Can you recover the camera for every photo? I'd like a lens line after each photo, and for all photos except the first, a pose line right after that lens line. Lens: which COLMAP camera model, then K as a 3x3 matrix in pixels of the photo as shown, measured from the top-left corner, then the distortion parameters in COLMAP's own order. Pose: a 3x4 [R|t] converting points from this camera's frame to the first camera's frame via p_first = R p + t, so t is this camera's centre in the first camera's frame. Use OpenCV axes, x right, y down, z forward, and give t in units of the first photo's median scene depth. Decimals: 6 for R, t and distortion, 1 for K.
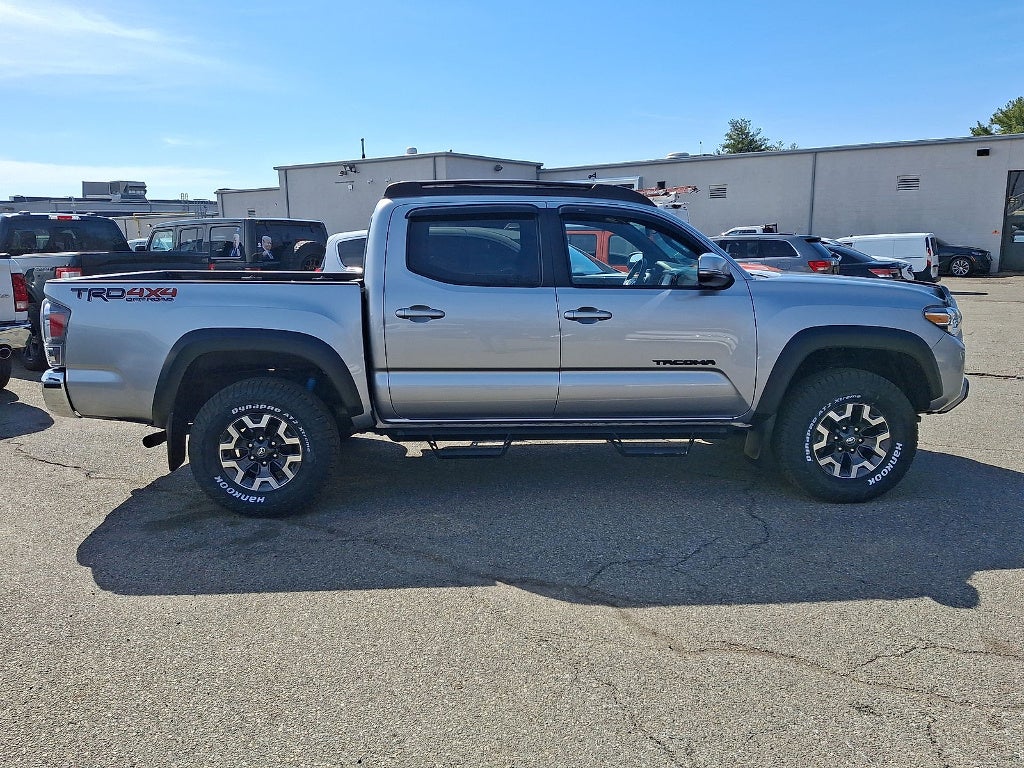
lens RADIAL K [[793.2, 0, 509.8], [0, 793.2, 387.8], [0, 0, 1]] dist [0.011500, -0.001657]
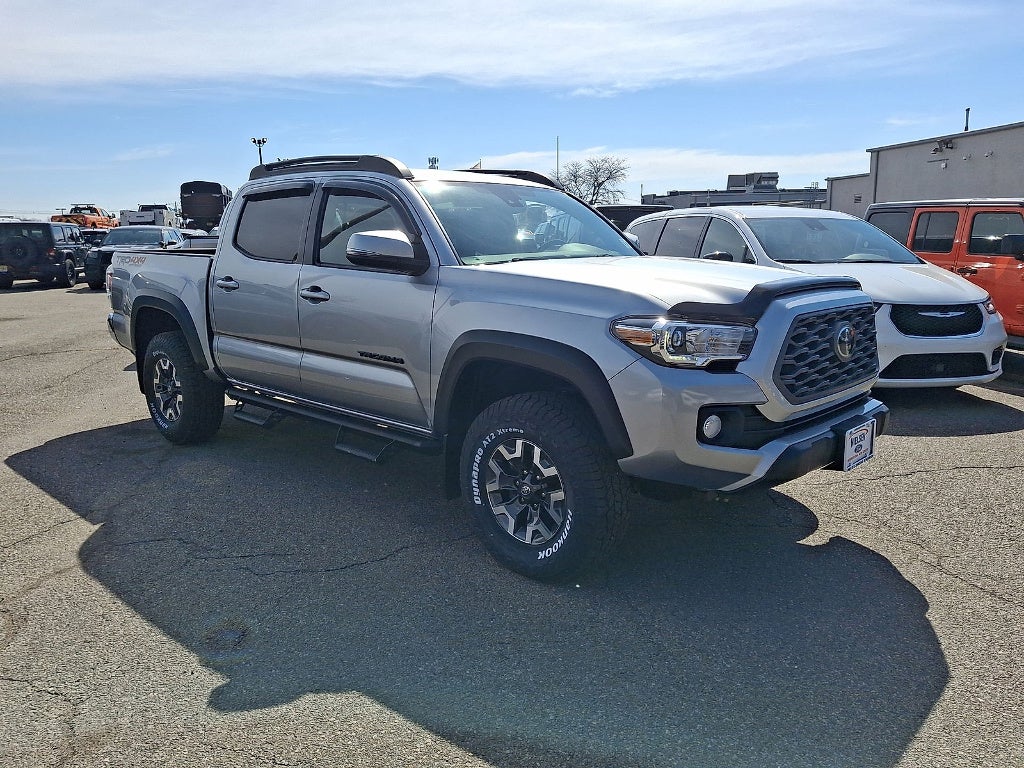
lens RADIAL K [[793.2, 0, 509.8], [0, 793.2, 387.8], [0, 0, 1]] dist [0.011500, -0.001657]
pose [[0.701982, 0.139531, -0.698393, 0.914403], [-0.130296, 0.989231, 0.066672, -0.073475], [0.700174, 0.044195, 0.712603, 0.470267]]
